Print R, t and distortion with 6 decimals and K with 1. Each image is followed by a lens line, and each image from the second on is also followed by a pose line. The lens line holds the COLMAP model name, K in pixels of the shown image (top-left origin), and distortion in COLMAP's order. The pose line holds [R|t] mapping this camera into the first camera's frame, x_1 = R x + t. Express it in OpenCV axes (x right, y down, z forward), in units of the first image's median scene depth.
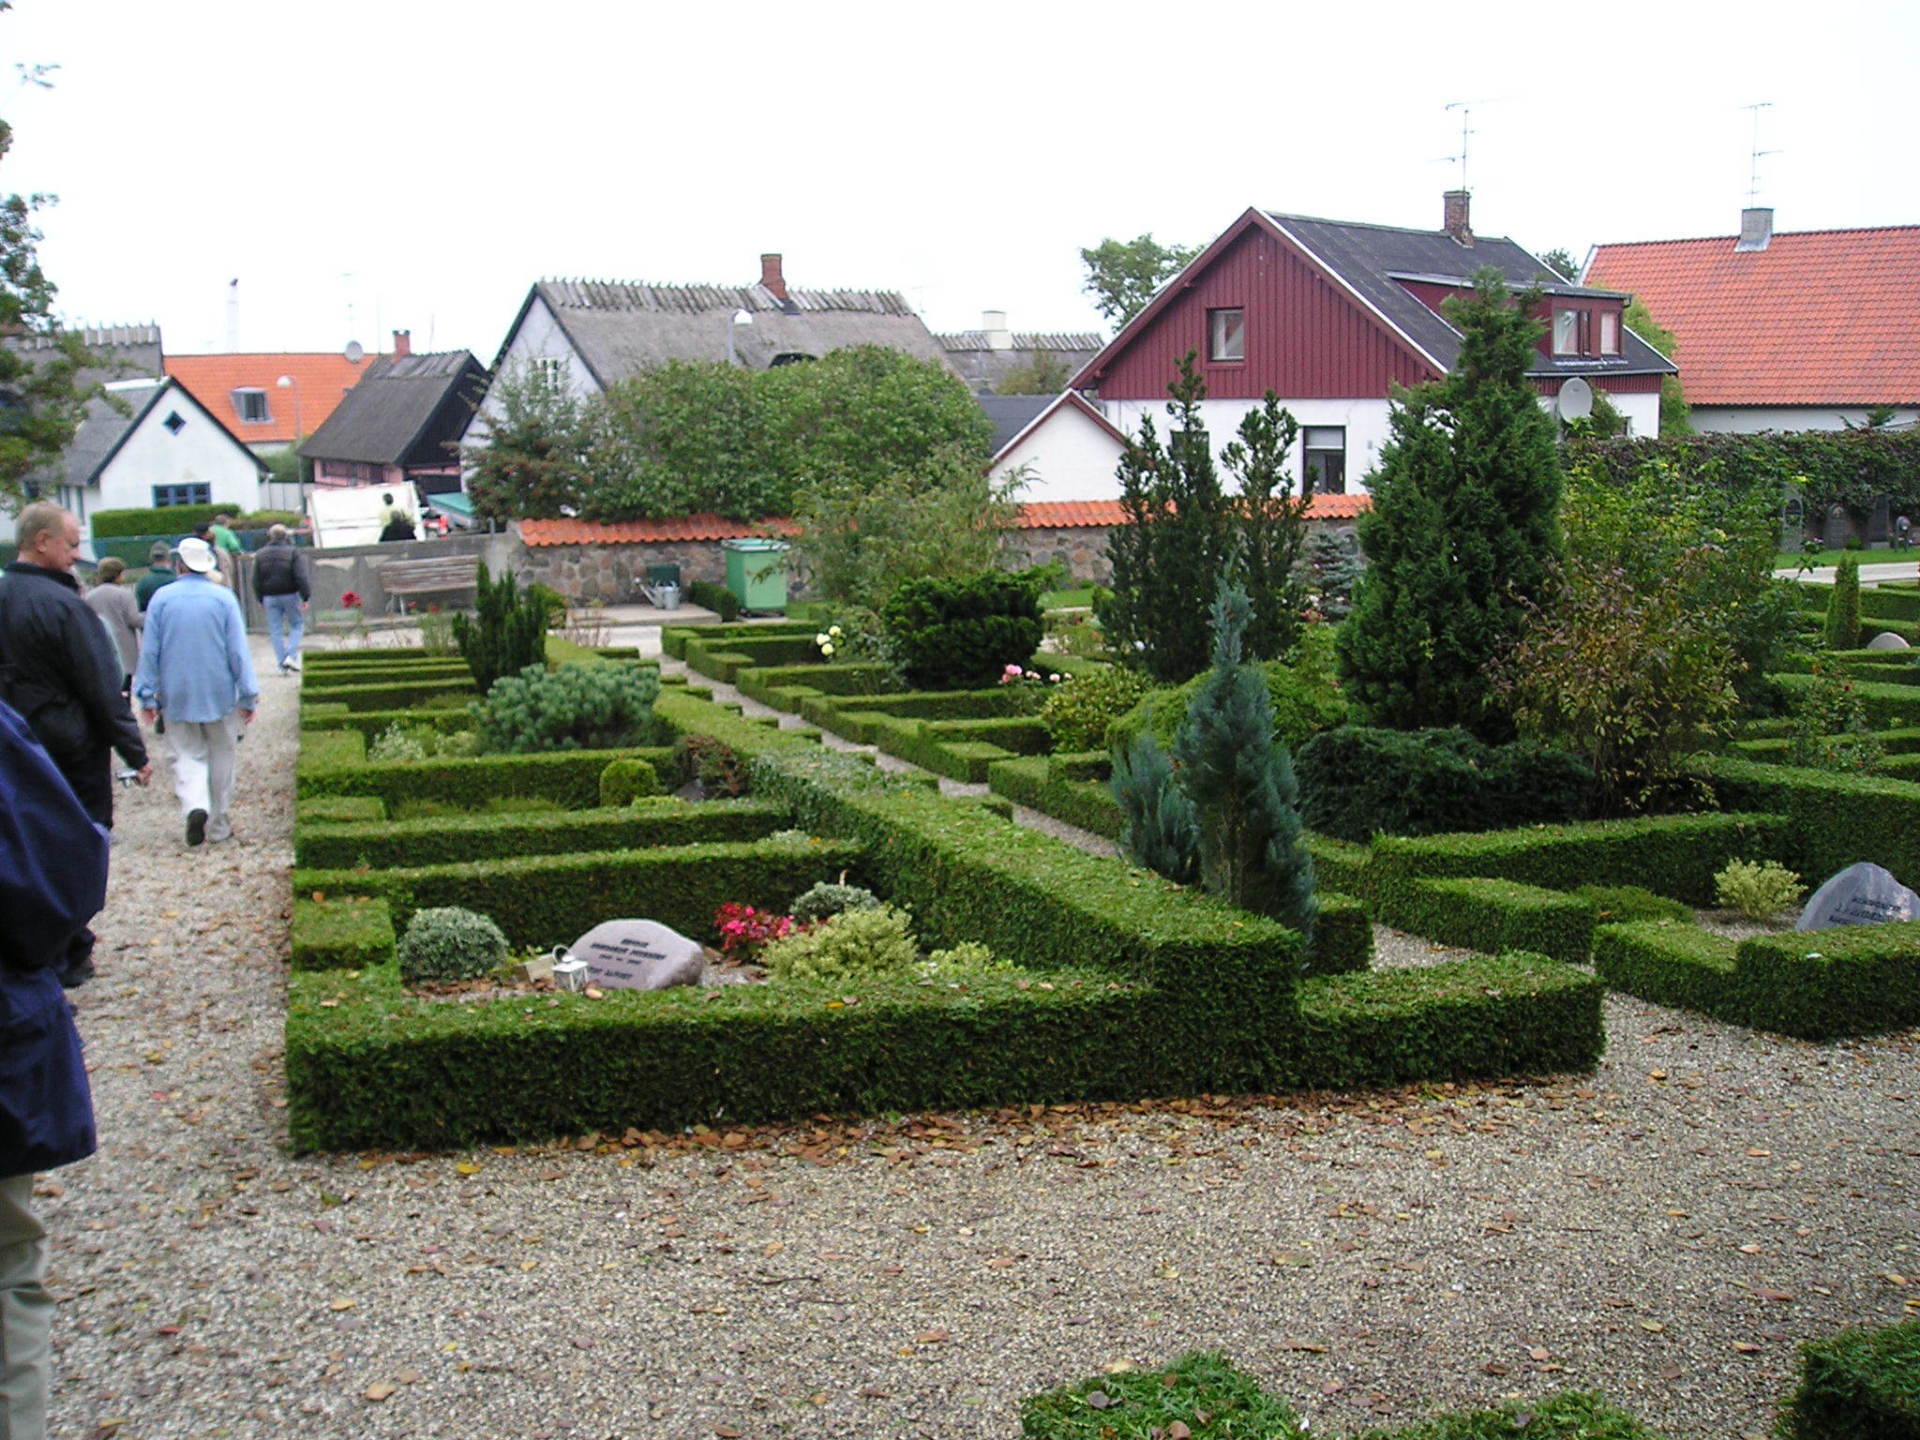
lens RADIAL K [[1991.3, 0, 960.9], [0, 1991.3, 713.4], [0, 0, 1]] dist [-0.104179, 0.000000]
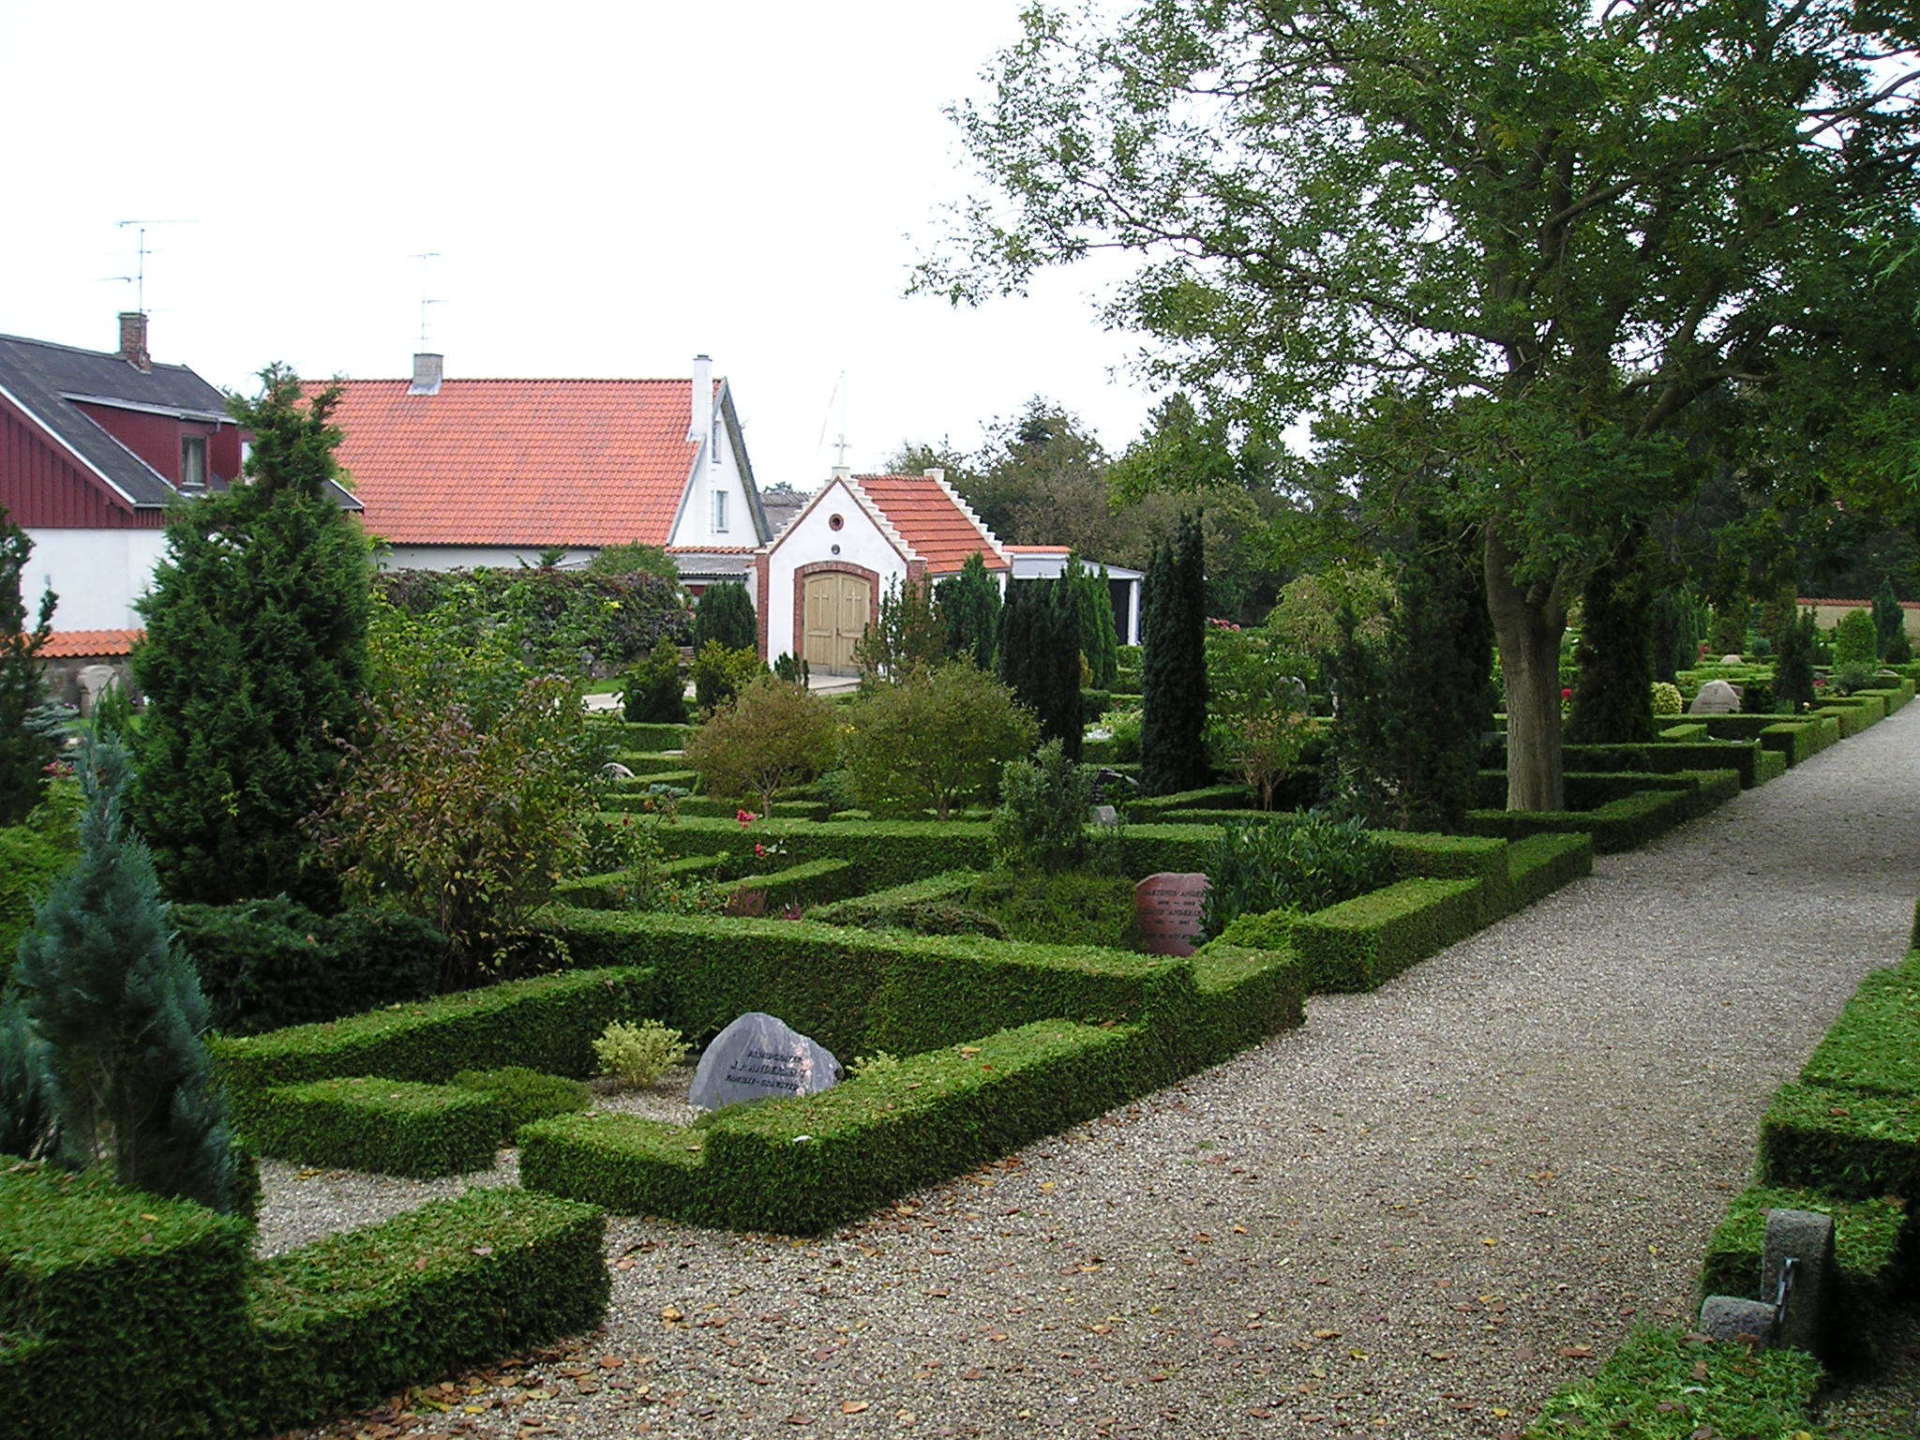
lens RADIAL K [[1991.3, 0, 959.2], [0, 1991.3, 730.8], [0, 0, 1]] dist [-0.104179, 0.000000]
pose [[0.793899, -0.024504, 0.607556, -0.025989], [0.062249, 0.997213, -0.041121, -0.010716], [-0.604855, 0.070466, 0.793212, 0.157702]]
